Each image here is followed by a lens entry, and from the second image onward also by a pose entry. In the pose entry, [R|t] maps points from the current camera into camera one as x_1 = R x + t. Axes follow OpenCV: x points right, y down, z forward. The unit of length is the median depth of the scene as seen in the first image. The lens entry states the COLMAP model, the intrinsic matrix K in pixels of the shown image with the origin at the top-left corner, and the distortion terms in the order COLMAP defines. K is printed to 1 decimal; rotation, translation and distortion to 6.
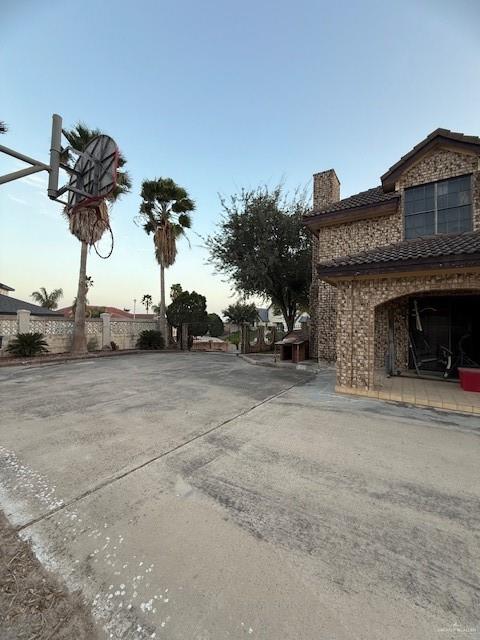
lens RADIAL K [[255.2, 0, 239.7], [0, 255.2, 319.1], [0, 0, 1]] dist [0.000077, 0.000015]
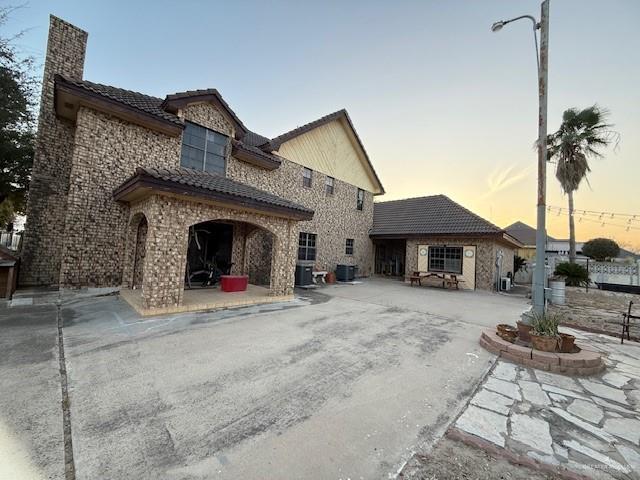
lens RADIAL K [[255.2, 0, 319.4], [0, 255.2, 239.1], [0, 0, 1]] dist [0.000077, 0.000015]
pose [[0.183792, 0.045127, 0.981929, -0.424843], [-0.072465, 0.996849, -0.032249, -0.001617], [-0.980290, -0.065228, 0.186483, 0.264813]]
